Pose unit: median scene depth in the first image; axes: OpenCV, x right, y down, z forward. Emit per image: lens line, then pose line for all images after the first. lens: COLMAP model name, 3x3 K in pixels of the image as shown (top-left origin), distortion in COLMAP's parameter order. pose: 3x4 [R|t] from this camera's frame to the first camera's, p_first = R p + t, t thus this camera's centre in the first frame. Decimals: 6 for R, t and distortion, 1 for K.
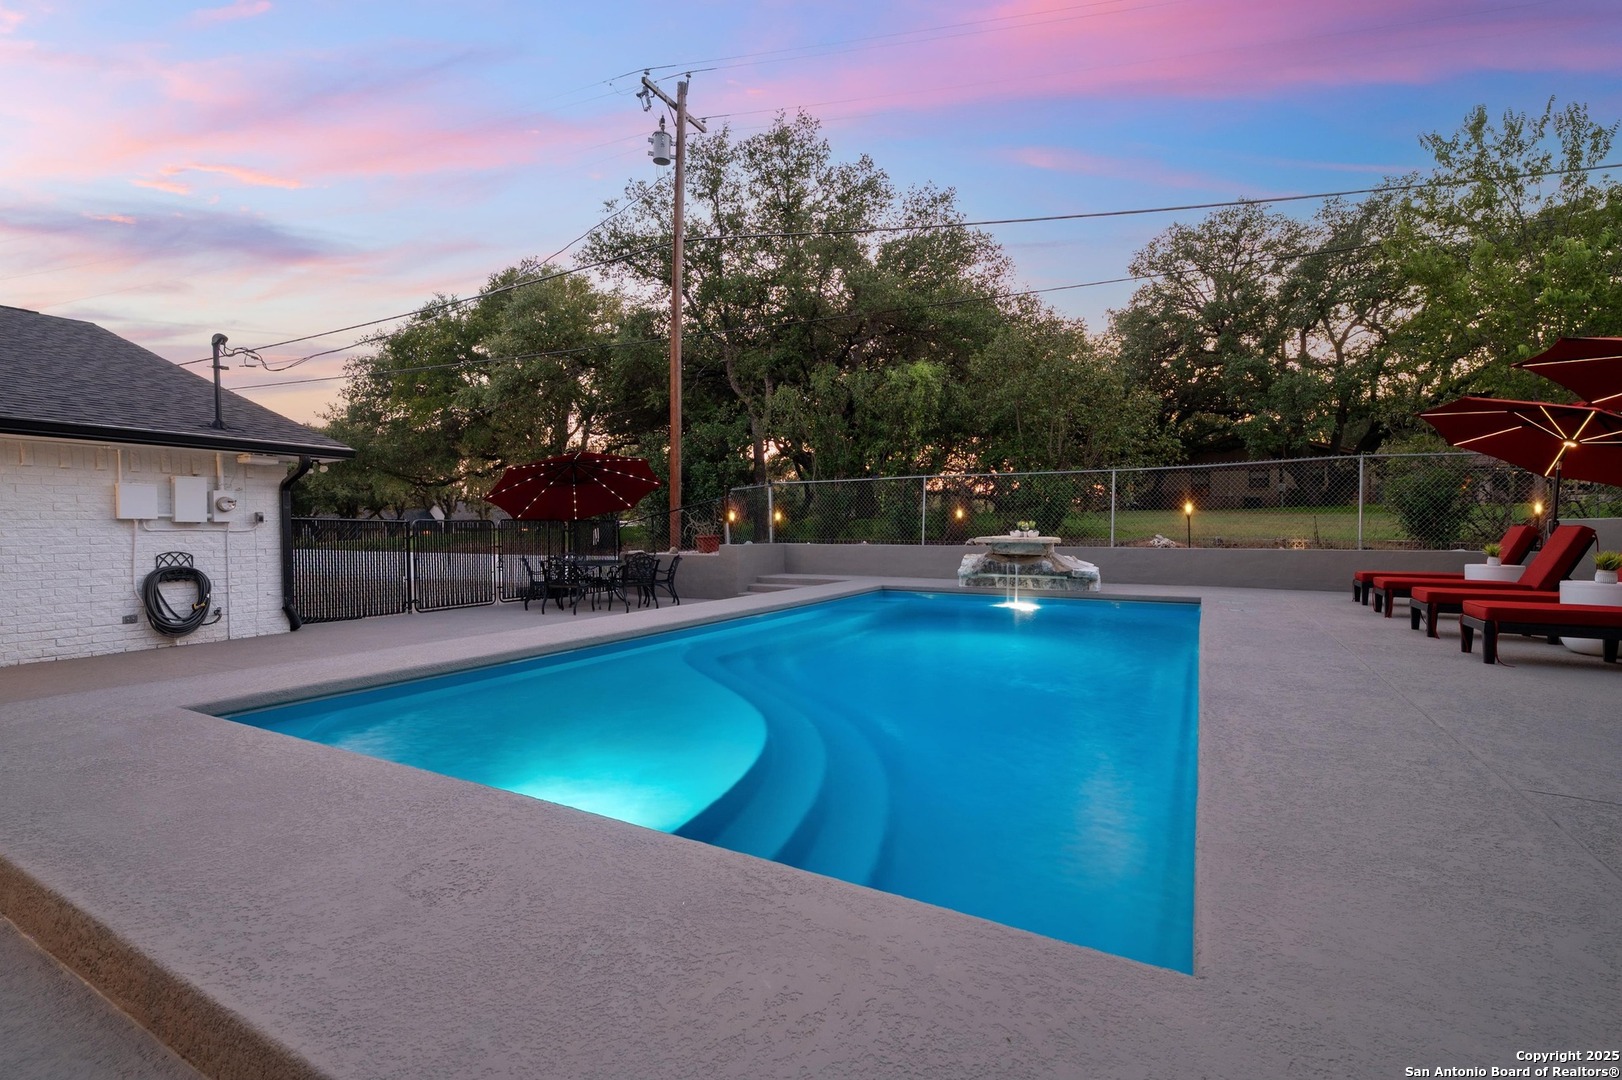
lens RADIAL K [[744.2, 0, 809.0], [0, 744.2, 539.9], [0, 0, 1]] dist [0.000637, 0.000032]
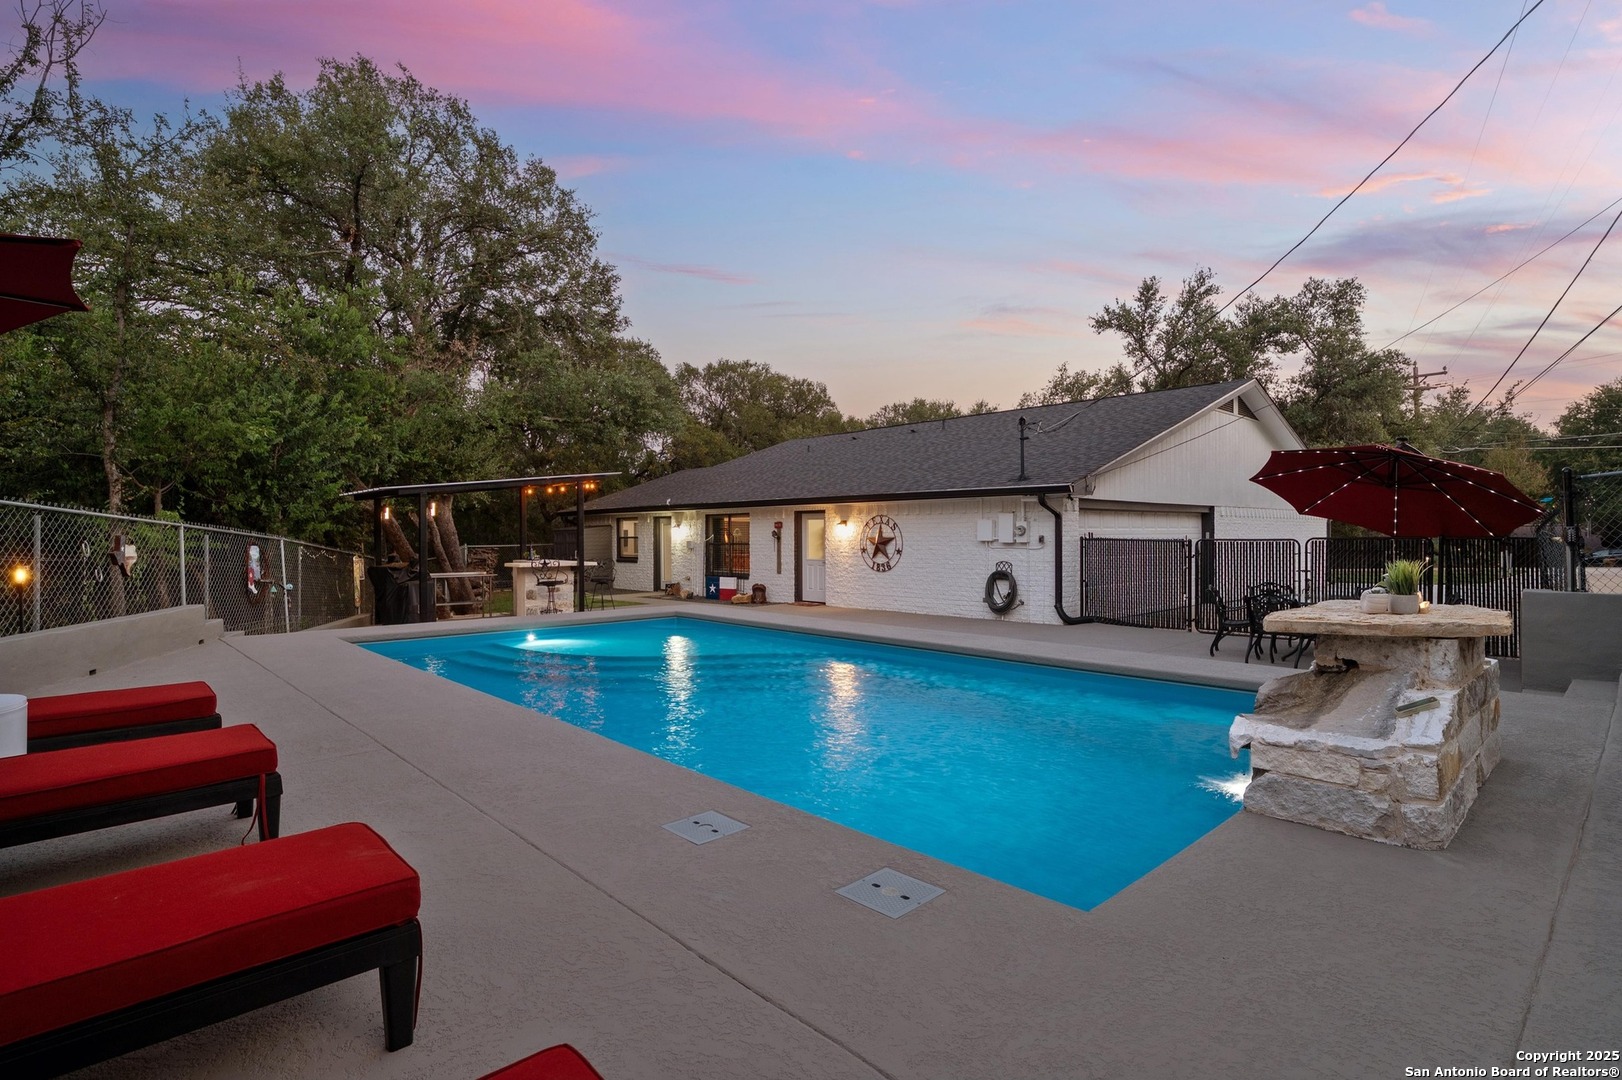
lens RADIAL K [[805.0, 0, 813.4], [0, 805.0, 536.2], [0, 0, 1]] dist [-0.000051, 0.000009]
pose [[-0.311220, 0.004223, -0.950329, 0.876919], [-0.011336, 0.999902, 0.008156, -0.045123], [0.950270, 0.013311, -0.311142, 1.113620]]
